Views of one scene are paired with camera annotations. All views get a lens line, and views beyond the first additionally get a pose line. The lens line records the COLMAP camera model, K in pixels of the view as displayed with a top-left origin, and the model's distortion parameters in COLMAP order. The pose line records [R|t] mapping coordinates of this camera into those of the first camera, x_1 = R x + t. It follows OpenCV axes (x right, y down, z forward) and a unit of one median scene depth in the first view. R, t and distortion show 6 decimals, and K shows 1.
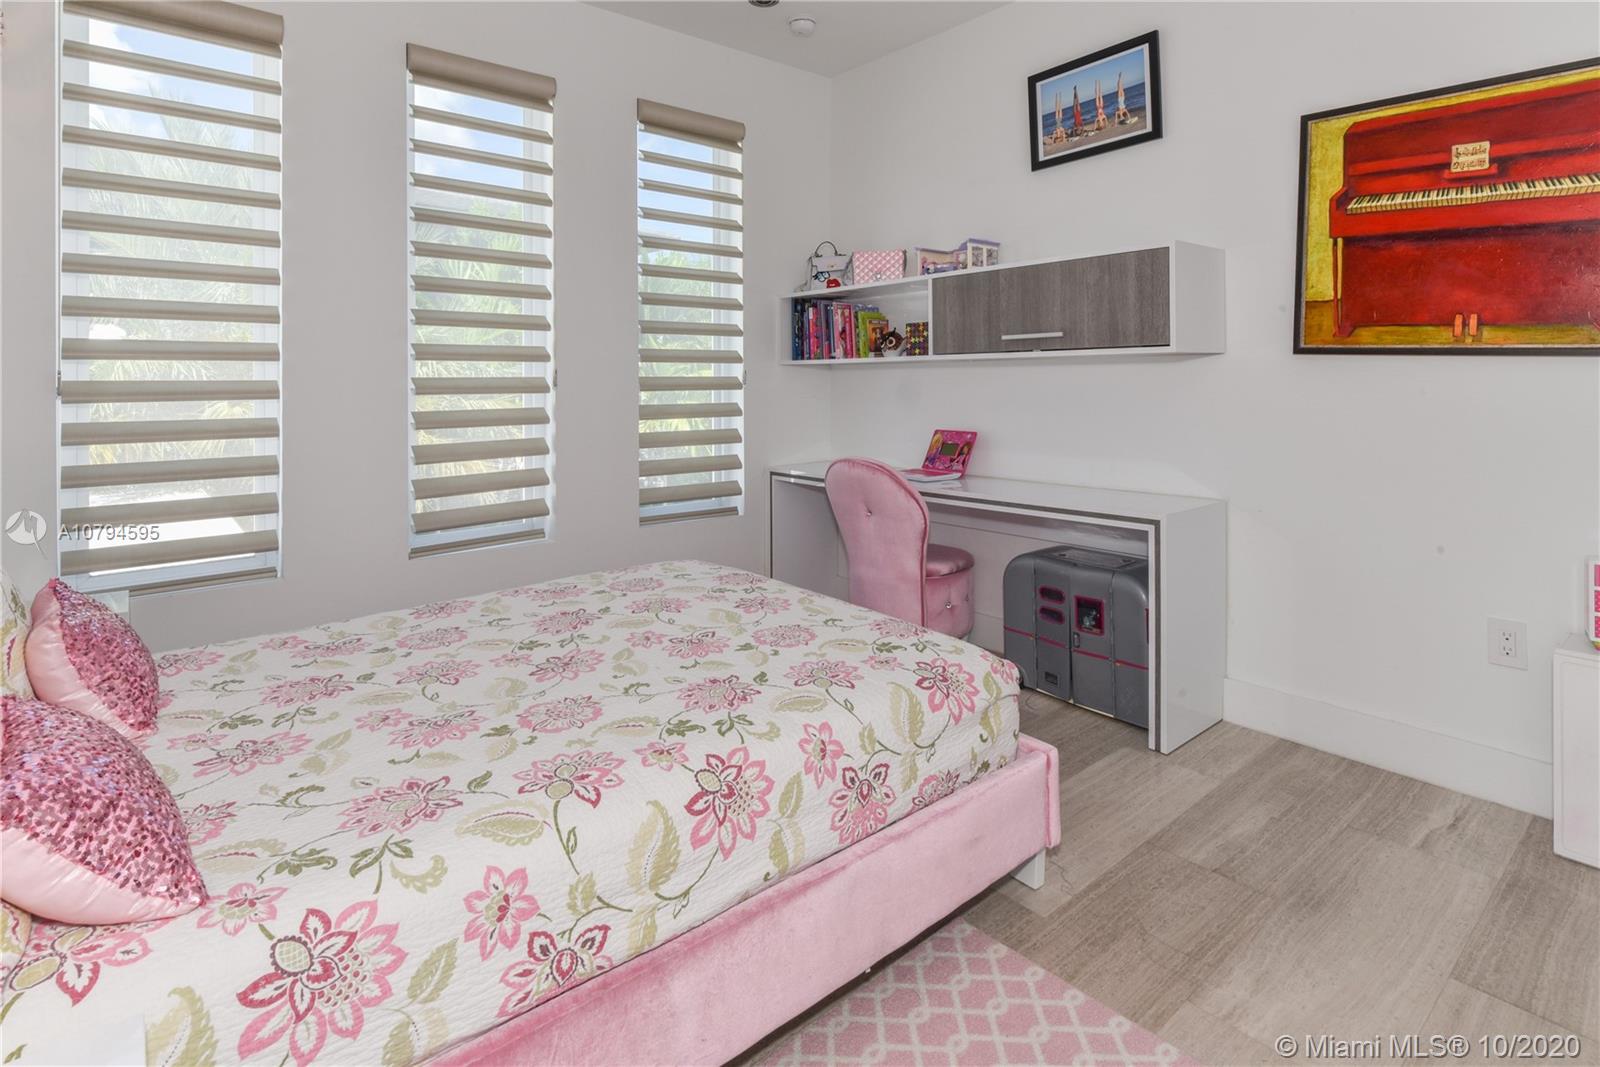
lens RADIAL K [[775.3, 0, 880.7], [0, 775.3, 533.0], [0, 0, 1]] dist [-0.000716, 0.000003]
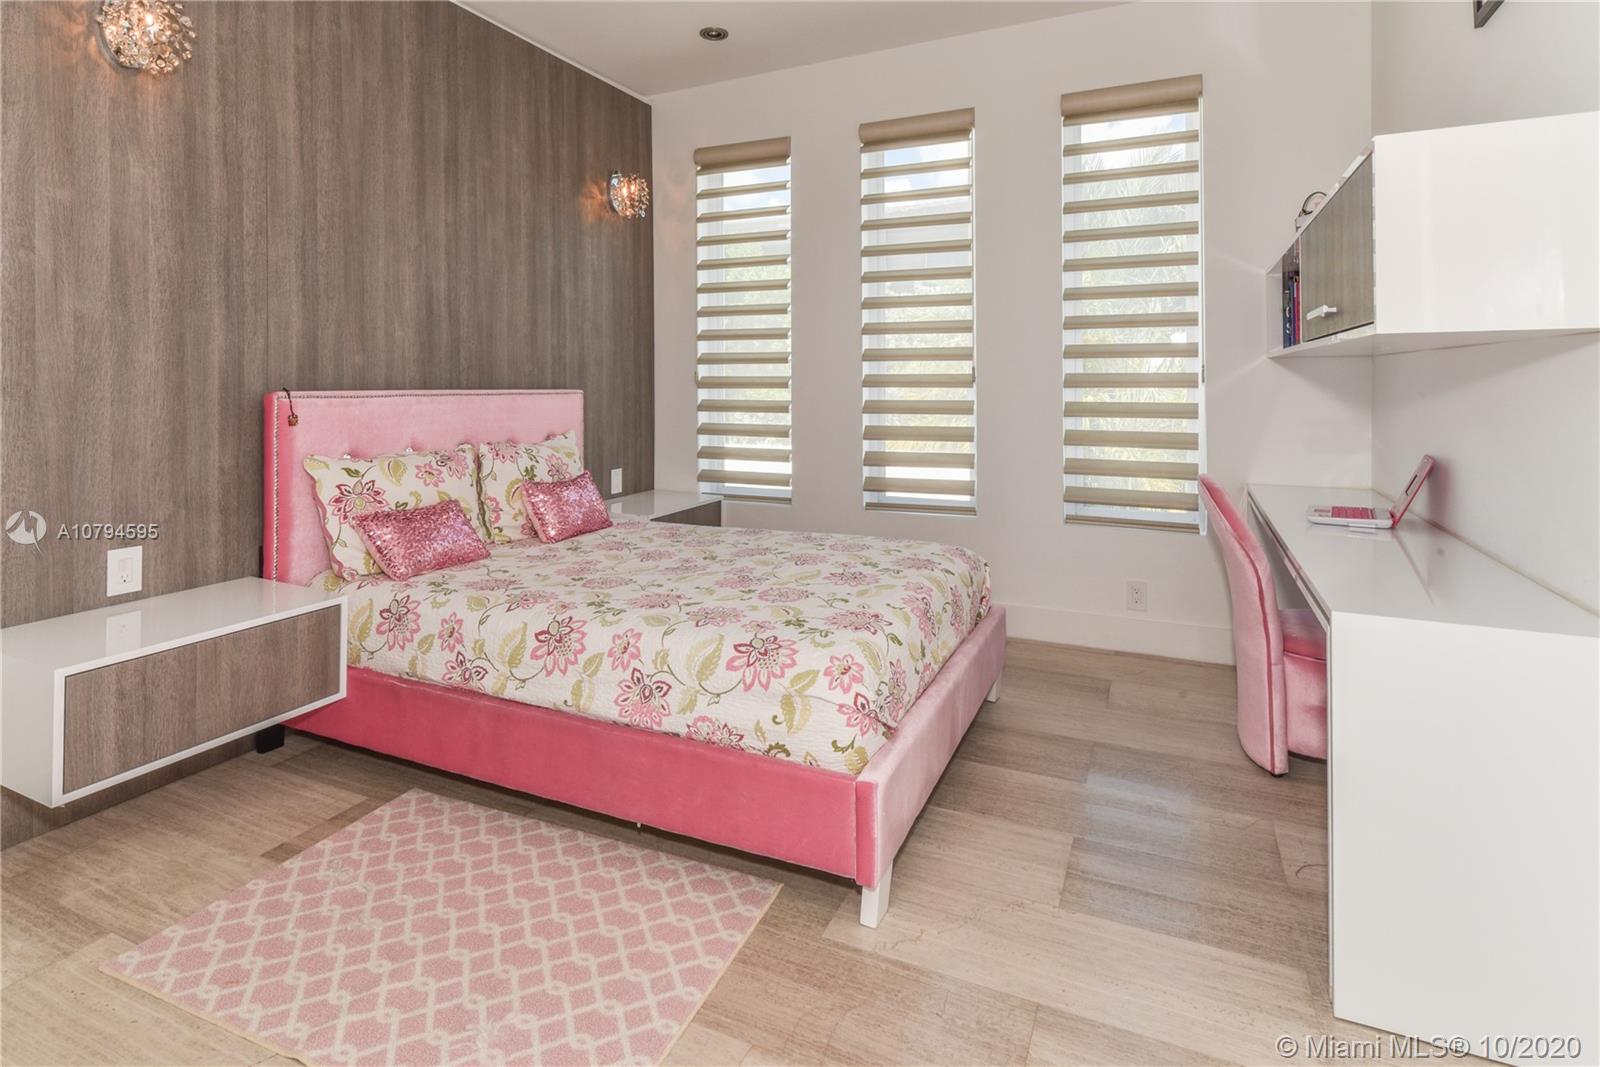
lens RADIAL K [[775.3, 0, 880.7], [0, 775.3, 533.0], [0, 0, 1]] dist [-0.000716, 0.000003]
pose [[0.454646, 0.189938, -0.870184, 1.256499], [-0.179776, 0.976458, 0.119207, -0.165257], [0.872341, 0.102241, 0.478089, 0.678960]]
